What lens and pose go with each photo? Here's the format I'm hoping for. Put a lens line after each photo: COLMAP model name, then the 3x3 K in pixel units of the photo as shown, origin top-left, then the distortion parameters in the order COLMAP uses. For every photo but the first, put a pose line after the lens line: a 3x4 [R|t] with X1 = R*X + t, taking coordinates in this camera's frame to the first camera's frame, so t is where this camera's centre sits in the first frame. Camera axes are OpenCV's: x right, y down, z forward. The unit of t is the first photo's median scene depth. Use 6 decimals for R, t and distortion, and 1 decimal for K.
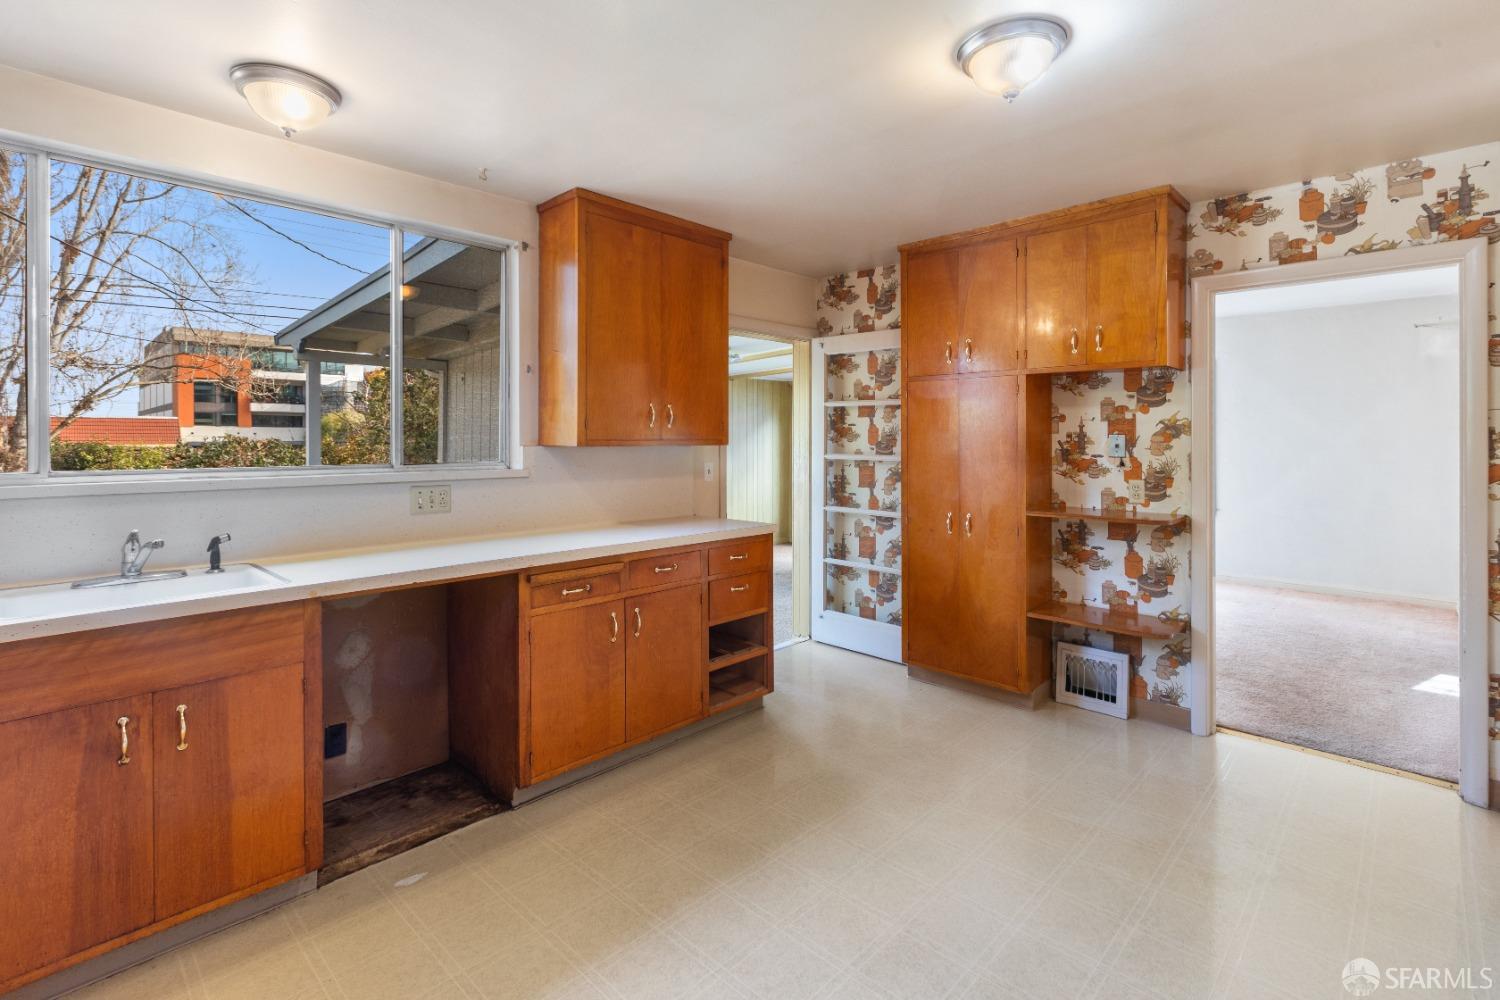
lens RADIAL K [[695.3, 0, 740.5], [0, 695.3, 430.8], [0, 0, 1]] dist [0.000433, 0.000242]
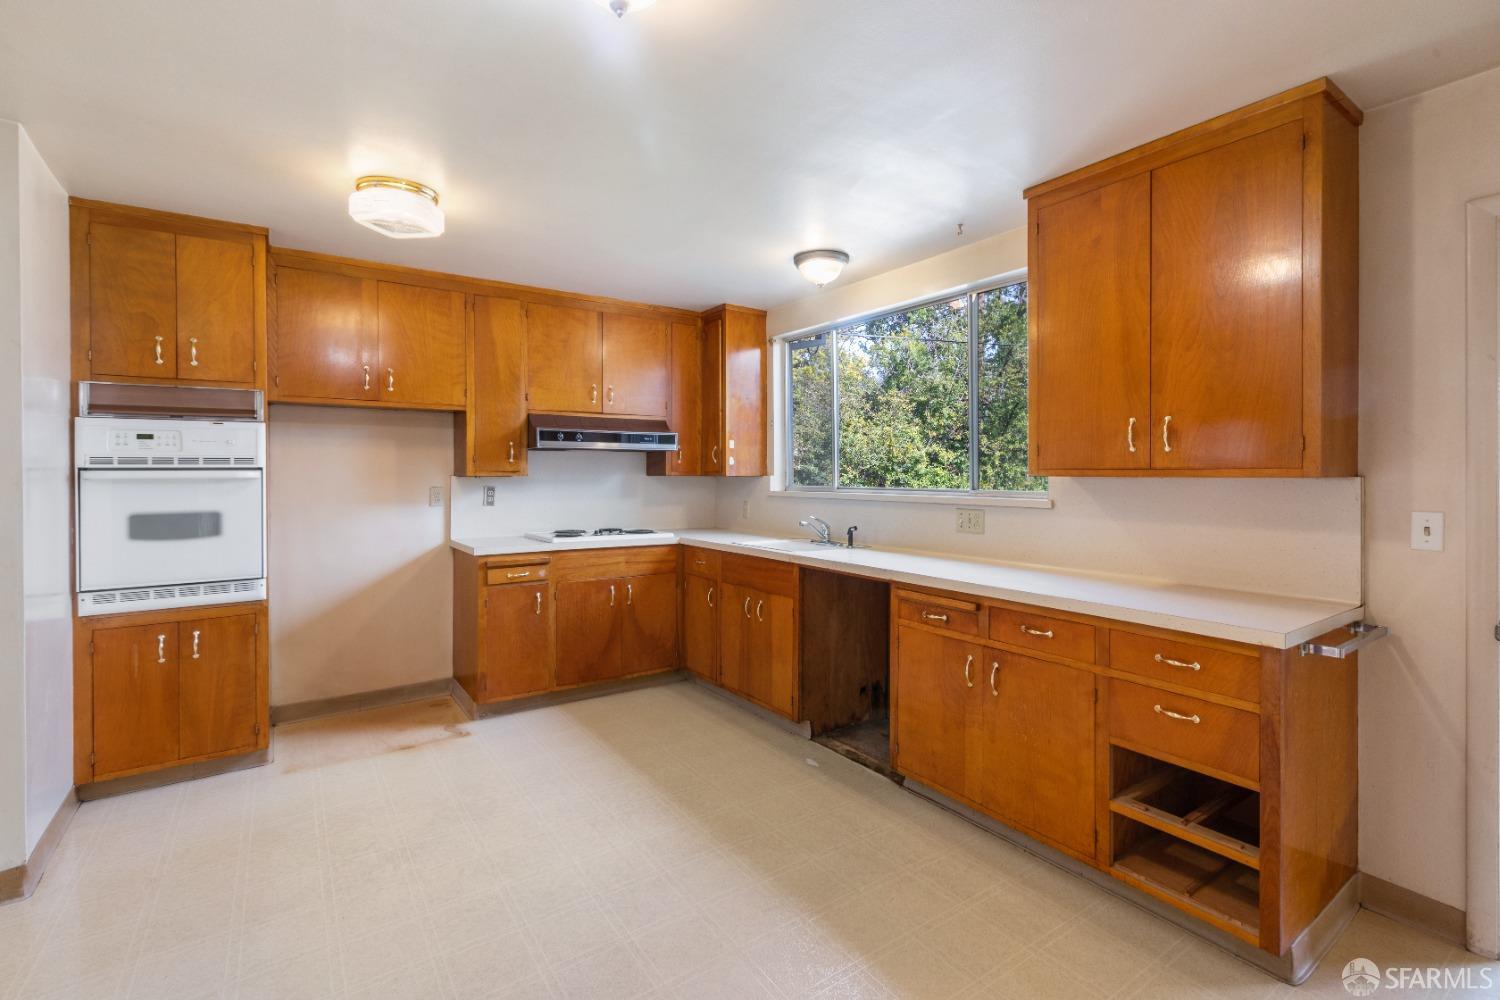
lens RADIAL K [[677.7, 0, 754.0], [0, 677.7, 469.4], [0, 0, 1]] dist [-0.001266, -0.000254]
pose [[-0.184778, -0.001500, -0.982779, 0.844653], [0.014388, 0.999888, -0.004231, 0.014118], [0.982675, -0.014922, -0.184735, 0.987797]]
